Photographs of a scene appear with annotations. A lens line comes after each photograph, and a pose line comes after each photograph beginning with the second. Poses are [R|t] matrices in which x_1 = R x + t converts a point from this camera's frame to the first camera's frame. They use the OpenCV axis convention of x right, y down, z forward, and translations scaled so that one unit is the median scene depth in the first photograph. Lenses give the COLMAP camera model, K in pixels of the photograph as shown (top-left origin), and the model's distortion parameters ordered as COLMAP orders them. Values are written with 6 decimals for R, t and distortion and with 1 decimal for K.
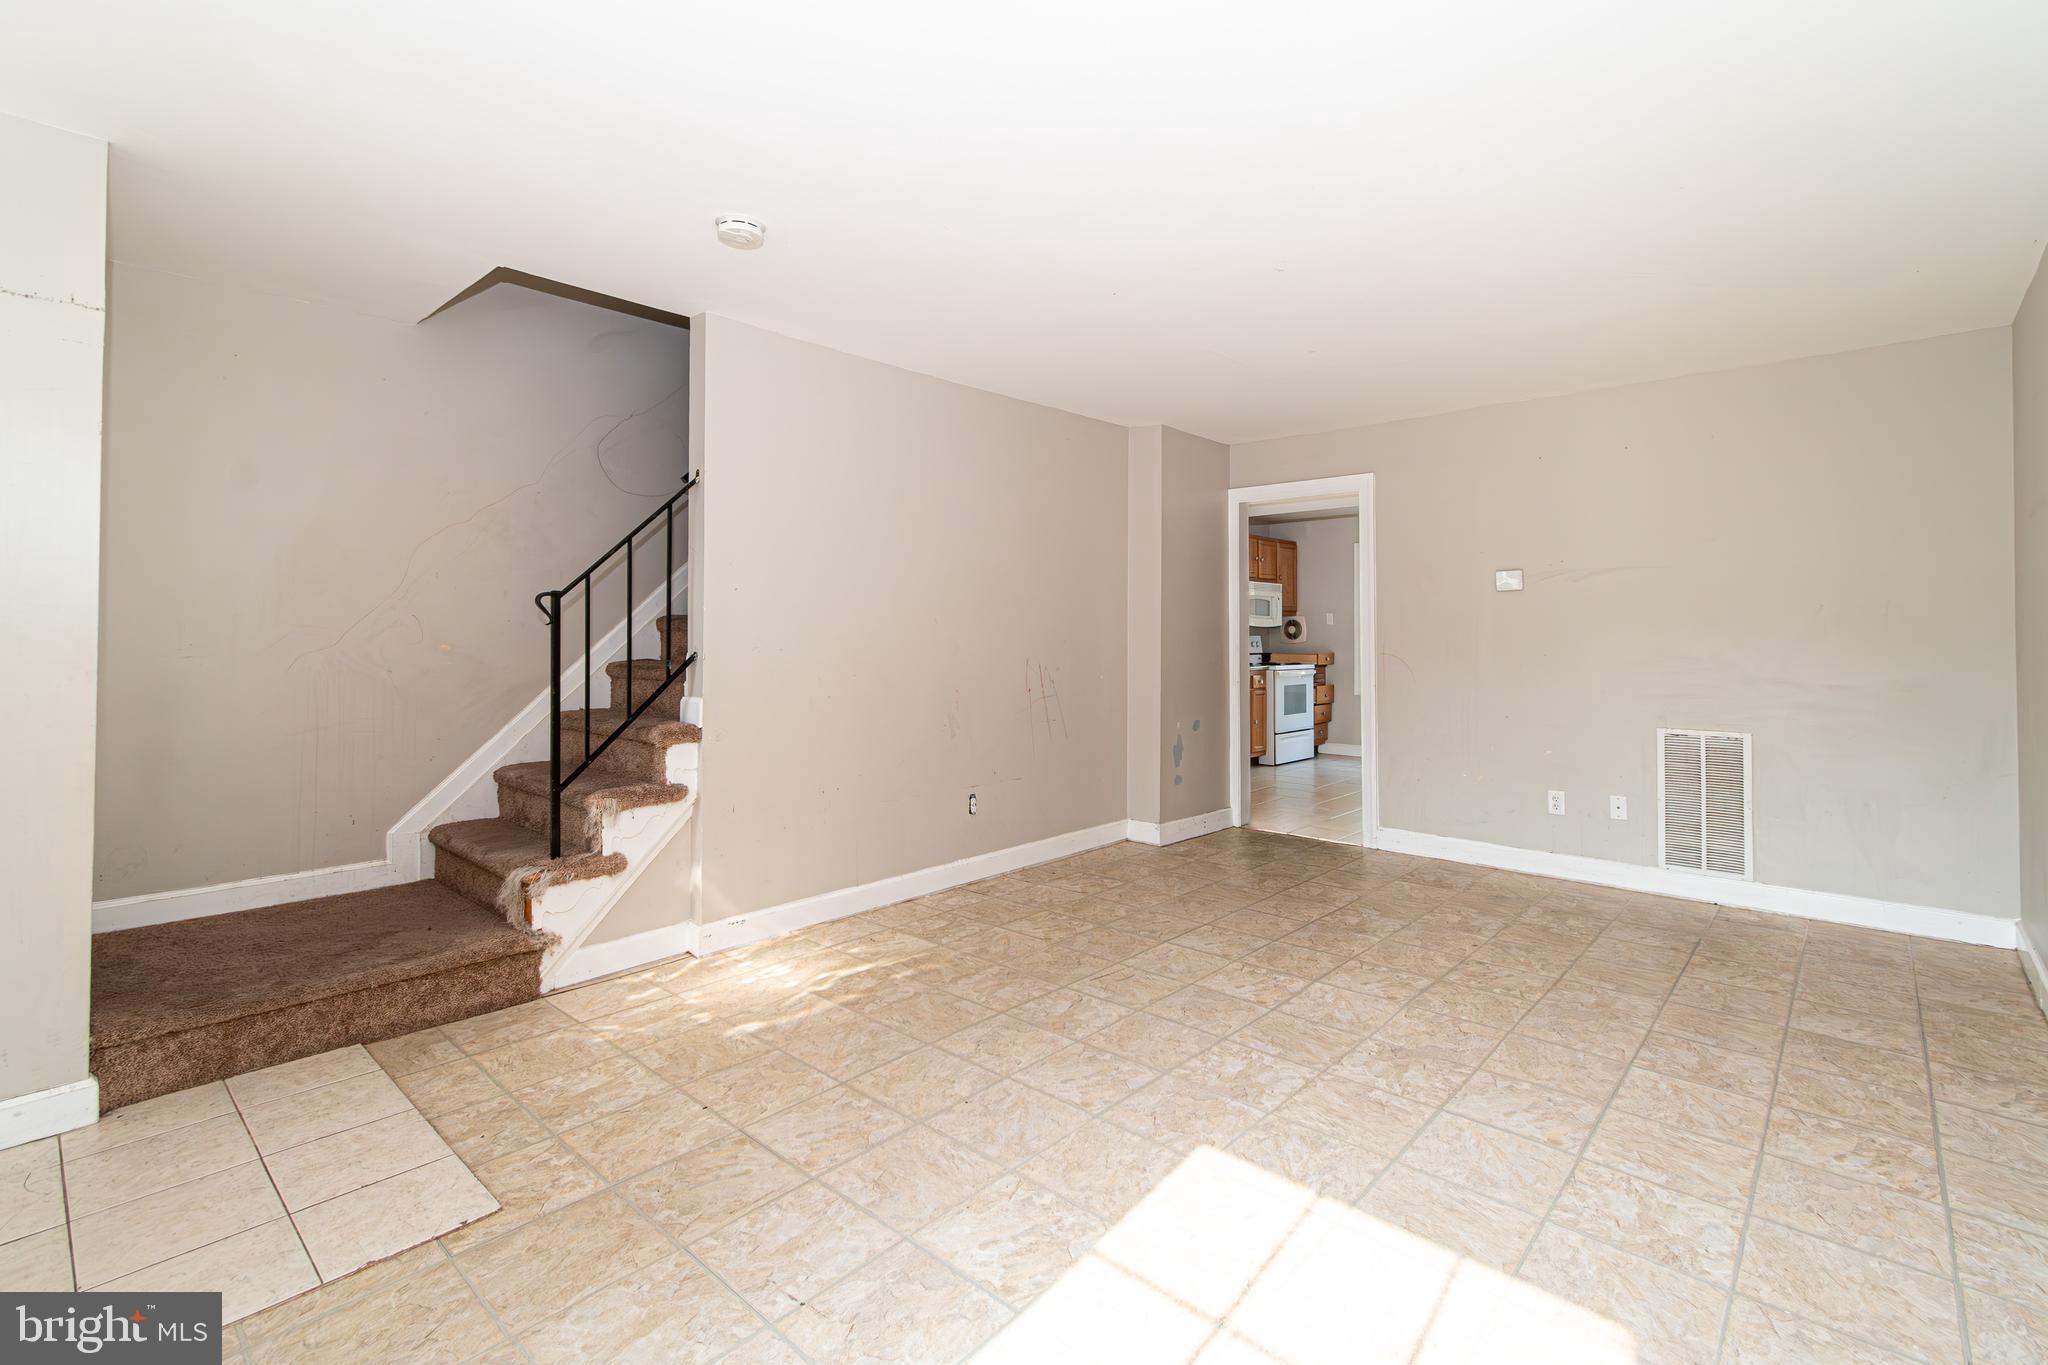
lens RADIAL K [[930.3, 0, 1005.6], [0, 930.3, 627.5], [0, 0, 1]] dist [-0.002737, 0.000554]
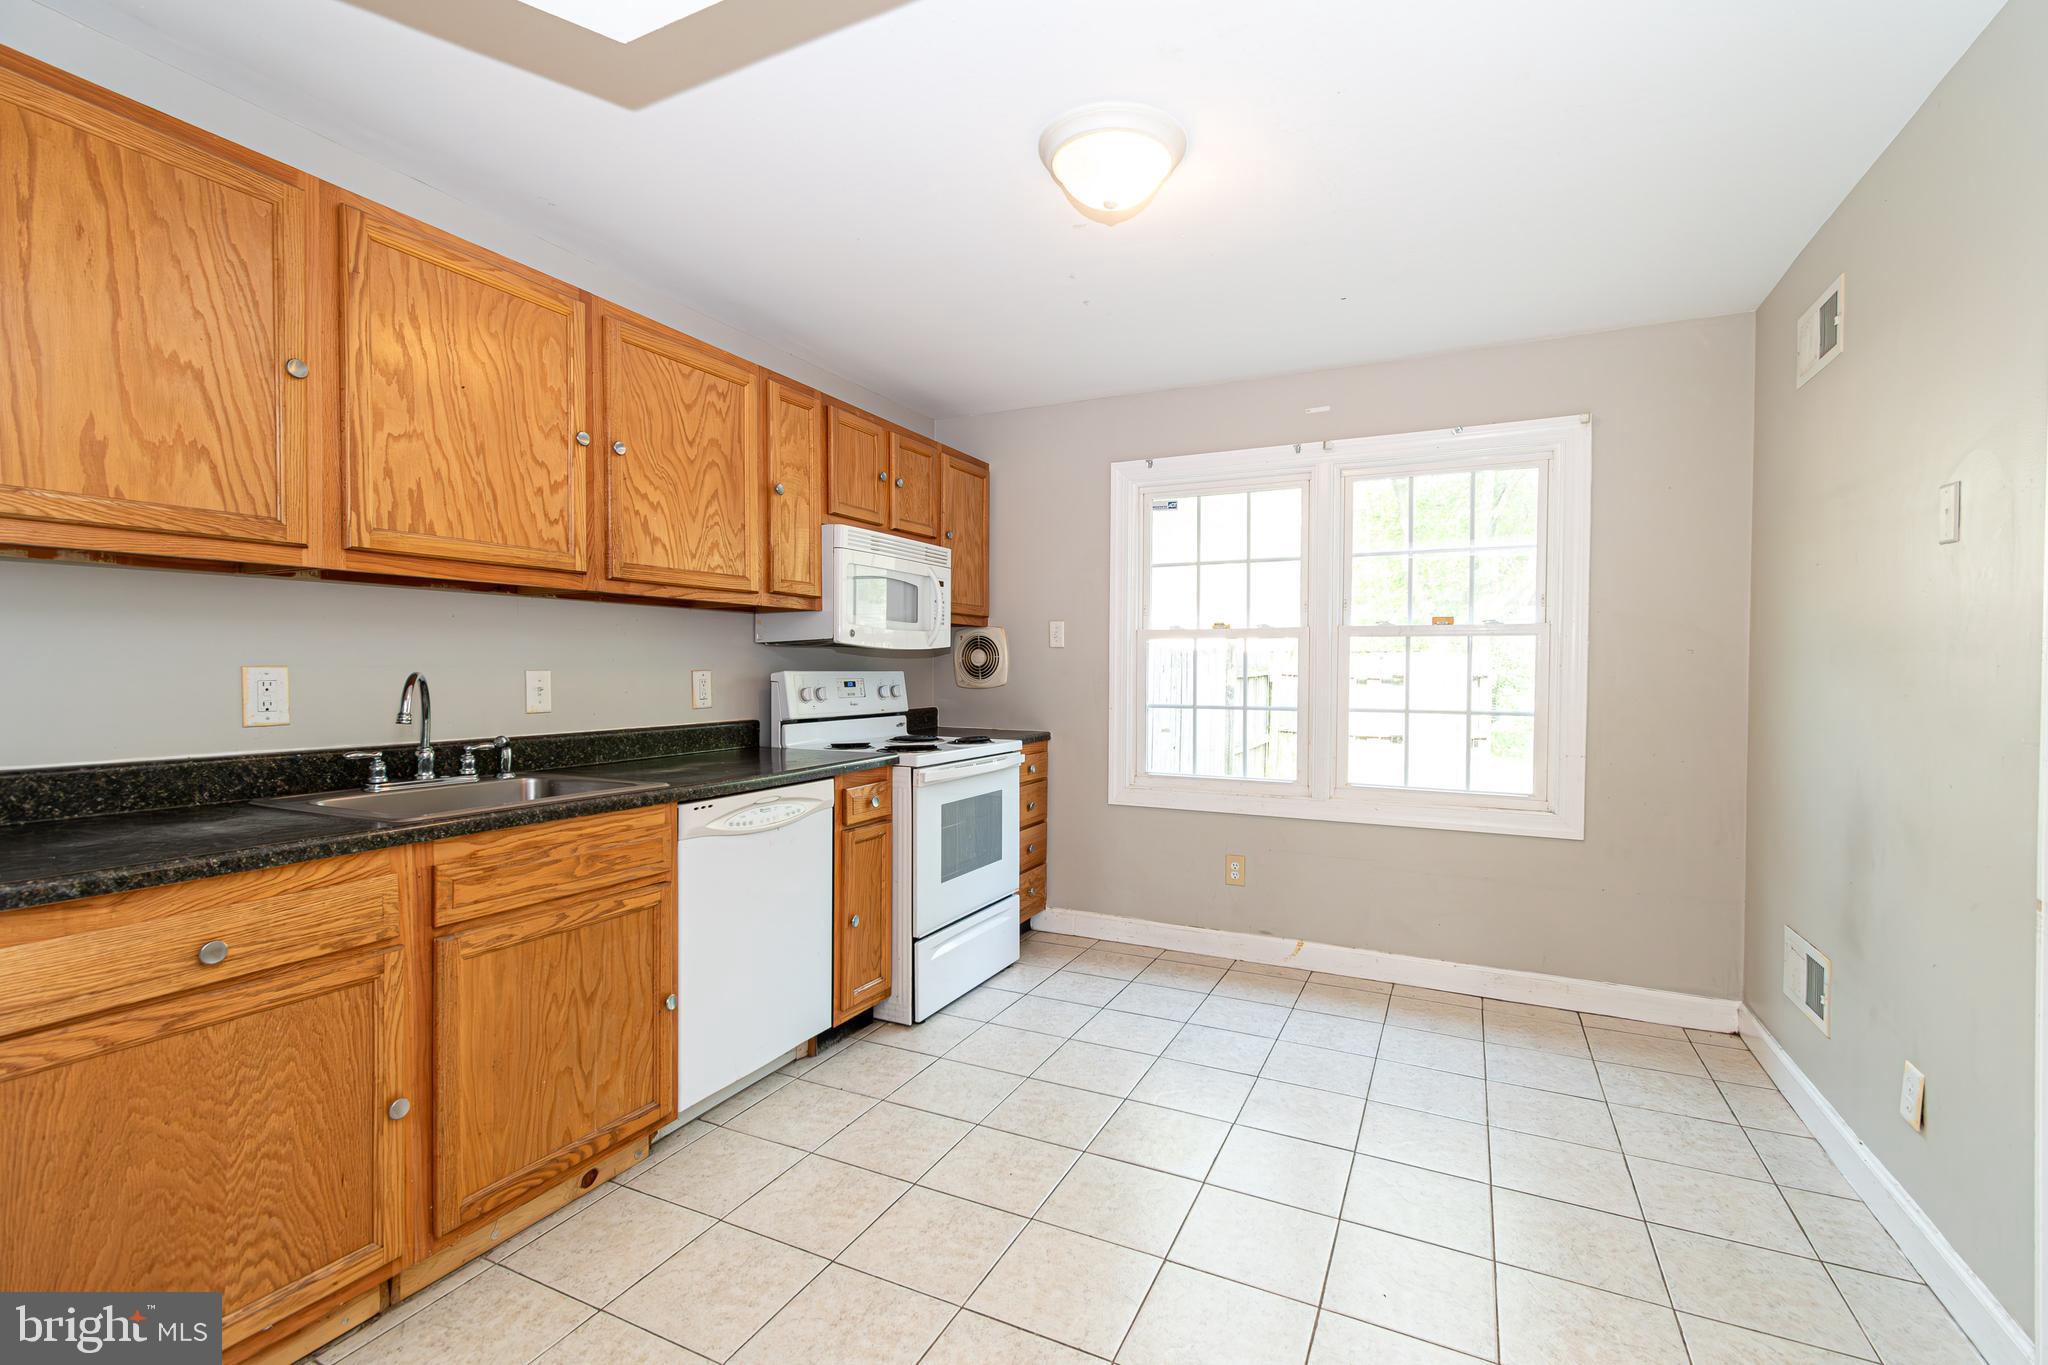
lens RADIAL K [[930.3, 0, 1024.6], [0, 930.3, 680.9], [0, 0, 1]] dist [-0.002737, 0.000554]
pose [[0.953469, -0.000940, 0.301489, 0.205001], [-0.005976, 0.999740, 0.022017, 0.003834], [-0.301432, -0.022795, 0.953215, 0.595352]]
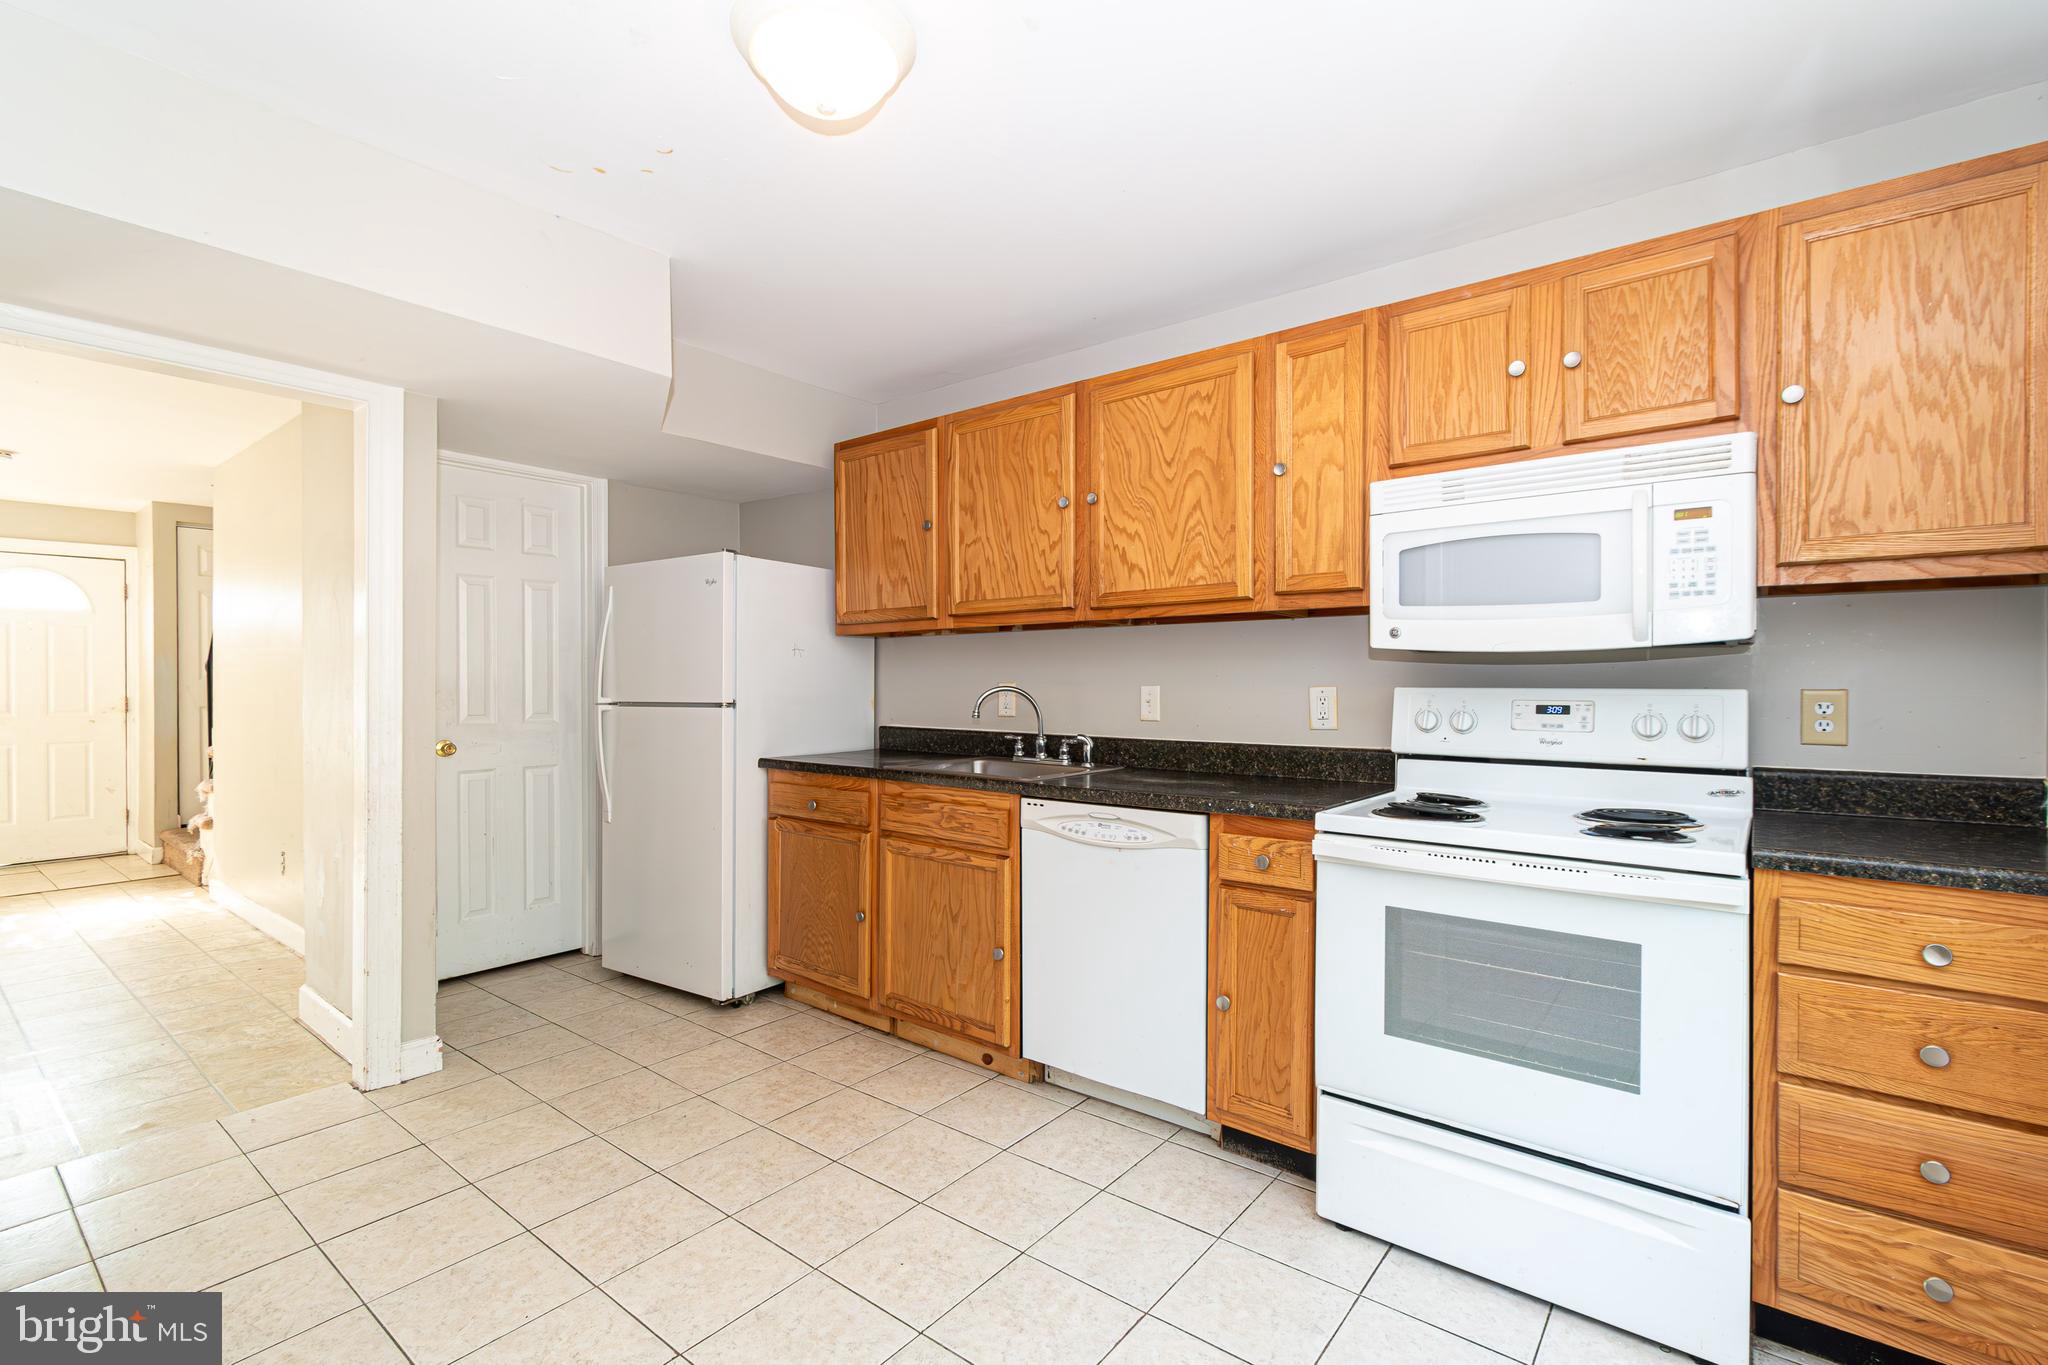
lens RADIAL K [[930.3, 0, 1022.0], [0, 930.3, 684.2], [0, 0, 1]] dist [-0.002737, 0.000554]
pose [[0.067414, 0.001292, -0.997724, 0.487997], [0.007655, 0.999969, 0.001812, 0.006214], [0.997696, -0.007760, 0.067402, 0.839160]]
